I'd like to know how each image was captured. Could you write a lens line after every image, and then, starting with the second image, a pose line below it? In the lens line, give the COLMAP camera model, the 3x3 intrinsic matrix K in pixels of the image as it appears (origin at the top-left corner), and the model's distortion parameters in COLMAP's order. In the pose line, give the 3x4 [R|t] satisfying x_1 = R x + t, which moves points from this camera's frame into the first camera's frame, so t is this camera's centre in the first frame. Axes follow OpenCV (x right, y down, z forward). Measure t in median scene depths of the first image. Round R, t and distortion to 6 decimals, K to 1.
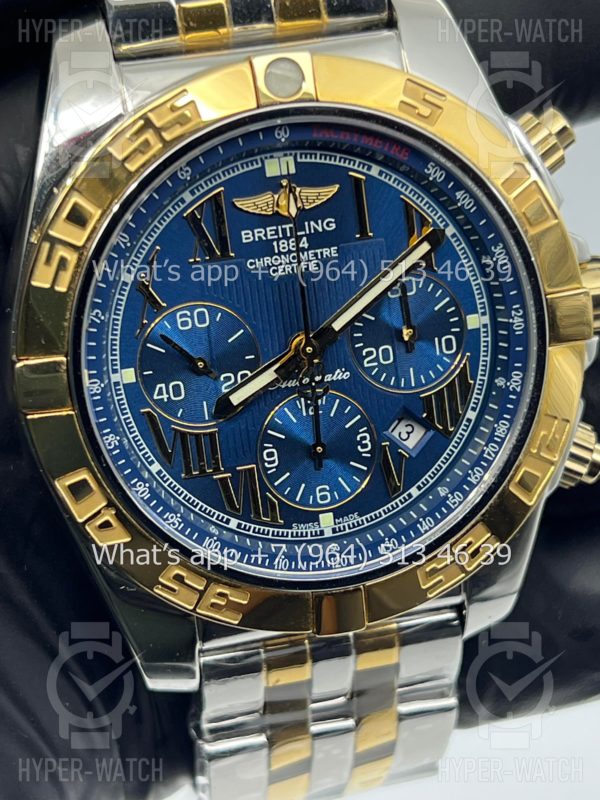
lens RADIAL K [[1907.0, 0, 279.6], [0, 1907.0, 395.1], [0, 0, 1]] dist [0.163036, 0.000000]
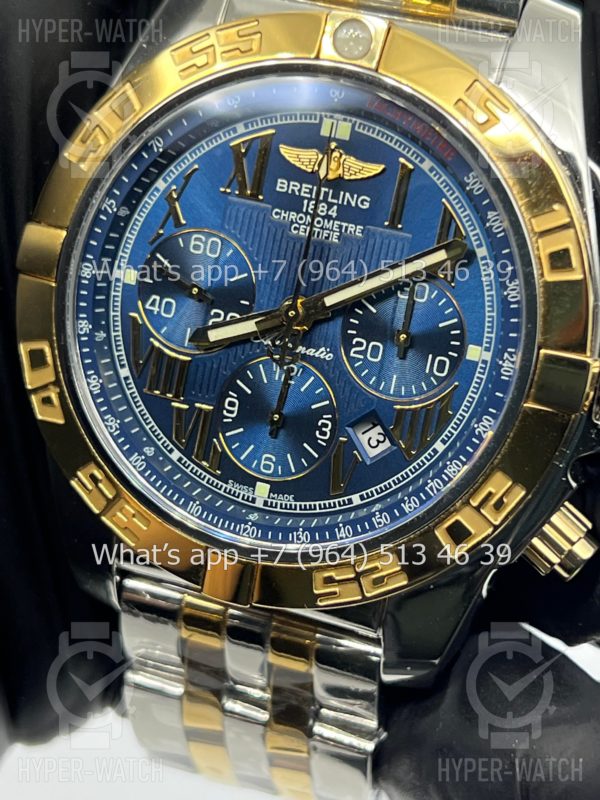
lens RADIAL K [[1907.0, 0, 295.6], [0, 1907.0, 399.9], [0, 0, 1]] dist [0.163036, 0.000000]
pose [[0.831910, 0.350396, -0.430289, 0.446079], [-0.376330, 0.926105, 0.026565, -0.009334], [0.407801, 0.139831, 0.902300, 0.125775]]
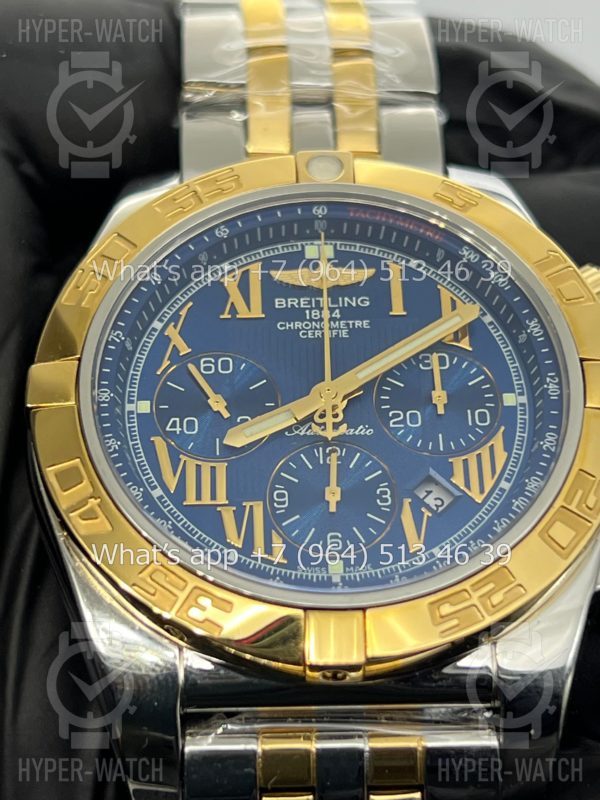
lens RADIAL K [[1907.0, 0, 281.5], [0, 1907.0, 376.7], [0, 0, 1]] dist [0.163036, 0.000000]
pose [[0.977321, -0.014739, -0.211250, 0.195236], [-0.123954, 0.769003, -0.627112, 0.576598], [0.171695, 0.639075, 0.749736, 0.258715]]
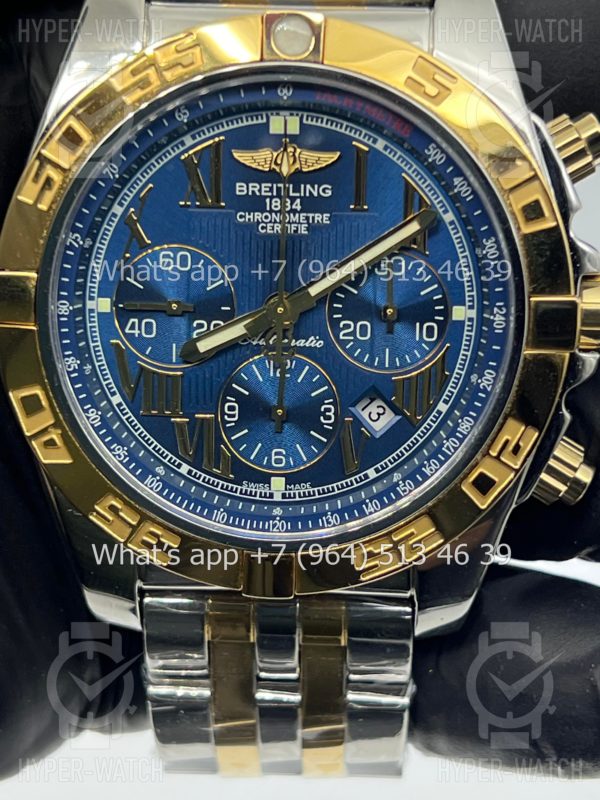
lens RADIAL K [[1907.0, 0, 295.8], [0, 1907.0, 400.9], [0, 0, 1]] dist [0.163036, 0.000000]
pose [[0.958895, 0.176344, -0.222314, 0.250859], [-0.180983, 0.983486, -0.000502, 0.021788], [0.218554, 0.040717, 0.974975, 0.027671]]
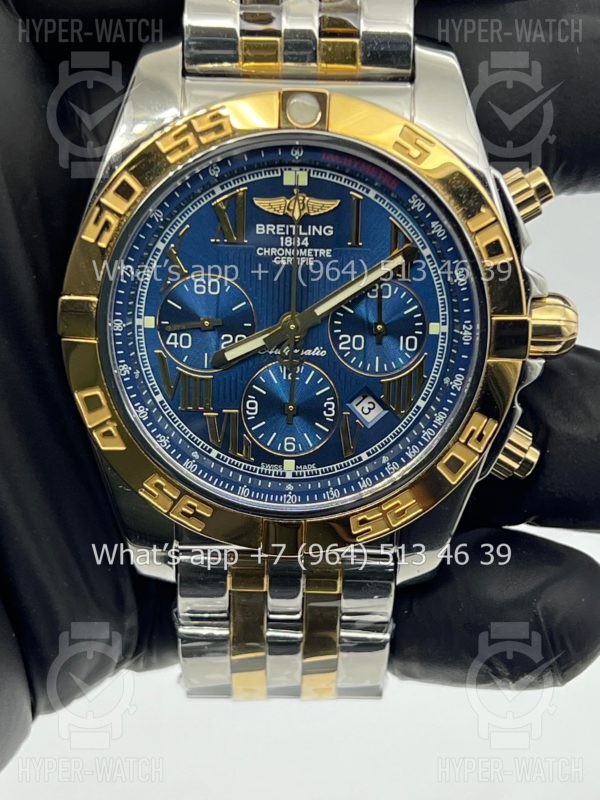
lens RADIAL K [[1907.0, 0, 300.9], [0, 1907.0, 419.7], [0, 0, 1]] dist [0.163036, 0.000000]
pose [[0.969020, 0.180697, -0.168373, 0.239116], [-0.178174, 0.983538, 0.030101, -0.002501], [0.171041, 0.000832, 0.985264, -0.227681]]
